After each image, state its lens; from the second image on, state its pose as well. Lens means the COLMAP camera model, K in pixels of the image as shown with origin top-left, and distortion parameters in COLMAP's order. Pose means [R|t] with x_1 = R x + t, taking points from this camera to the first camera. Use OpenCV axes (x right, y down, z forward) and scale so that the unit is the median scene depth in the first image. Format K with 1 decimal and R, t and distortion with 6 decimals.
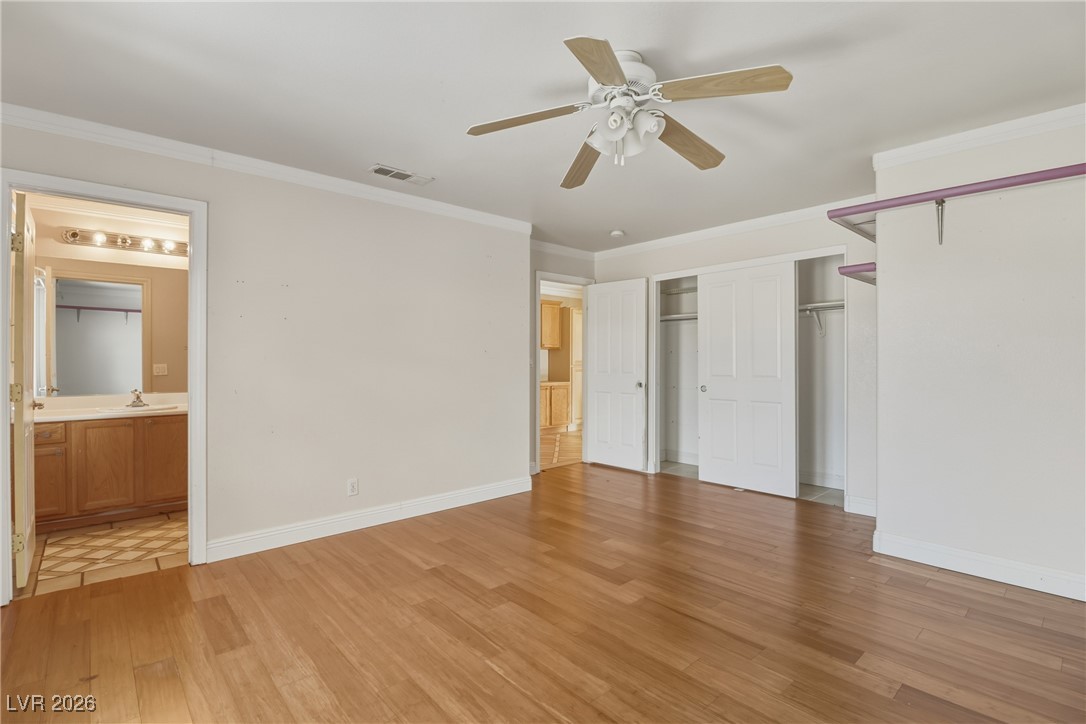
lens RADIAL K [[517.1, 0, 541.9], [0, 517.1, 360.5], [0, 0, 1]] dist [-0.017831, -0.000413]
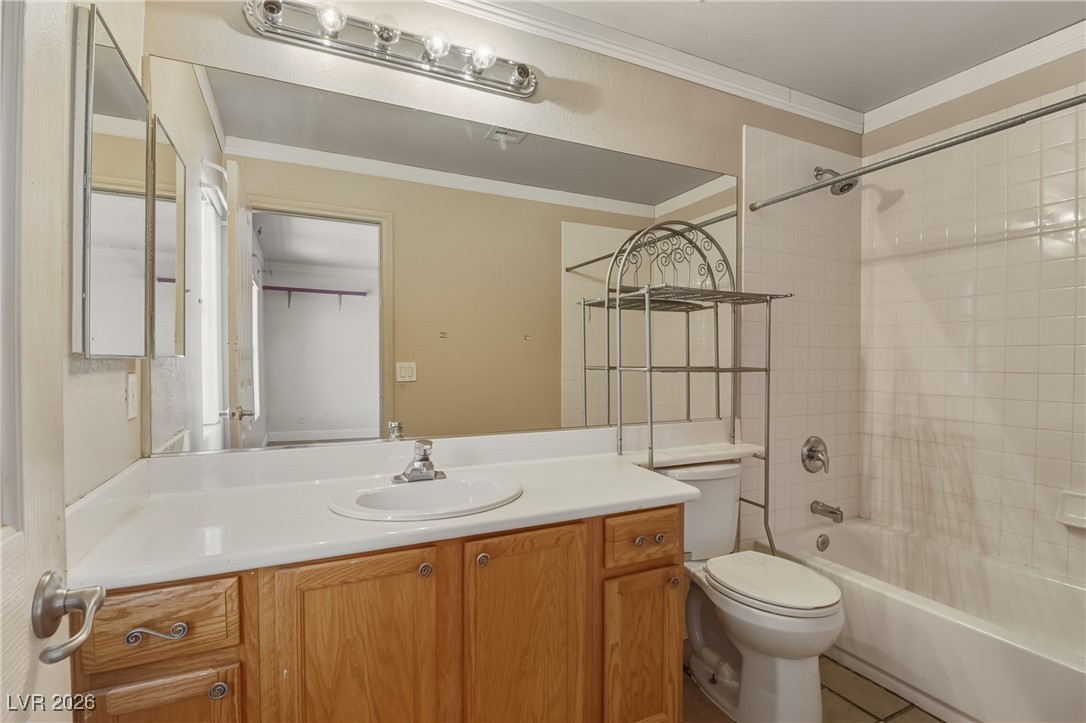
lens RADIAL K [[517.1, 0, 542.2], [0, 517.1, 356.3], [0, 0, 1]] dist [-0.017831, -0.000413]
pose [[0.960666, 0.000616, -0.277705, -0.647075], [-0.002021, 0.999987, -0.004775, 0.004361], [0.277699, 0.005149, 0.960654, 0.716702]]
